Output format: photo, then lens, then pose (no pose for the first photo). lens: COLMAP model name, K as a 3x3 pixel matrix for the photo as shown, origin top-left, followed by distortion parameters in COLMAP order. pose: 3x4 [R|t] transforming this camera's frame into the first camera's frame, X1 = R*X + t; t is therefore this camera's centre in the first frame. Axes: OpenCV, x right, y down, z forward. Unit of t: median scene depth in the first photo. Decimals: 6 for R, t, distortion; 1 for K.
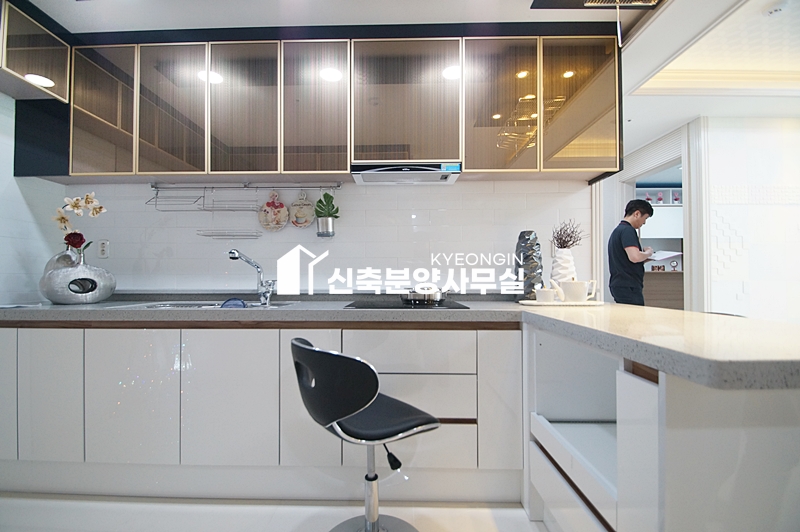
lens RADIAL K [[356.5, 0, 398.8], [0, 356.5, 266.8], [0, 0, 1]] dist [-0.000848, 0.000176]
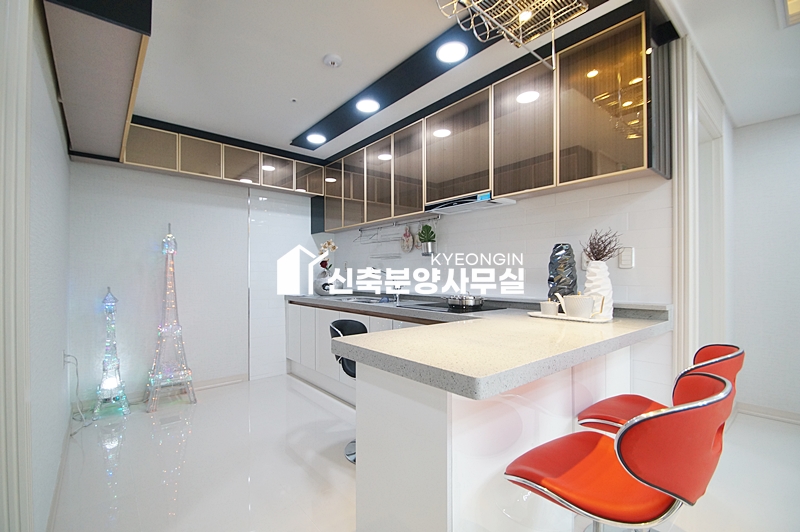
lens RADIAL K [[356.5, 0, 408.2], [0, 356.5, 270.2], [0, 0, 1]] dist [-0.000848, 0.000176]
pose [[0.661230, -0.004051, -0.750173, 0.870042], [0.011676, 0.999920, 0.004892, -0.037414], [0.750093, -0.011994, 0.661224, 0.003818]]
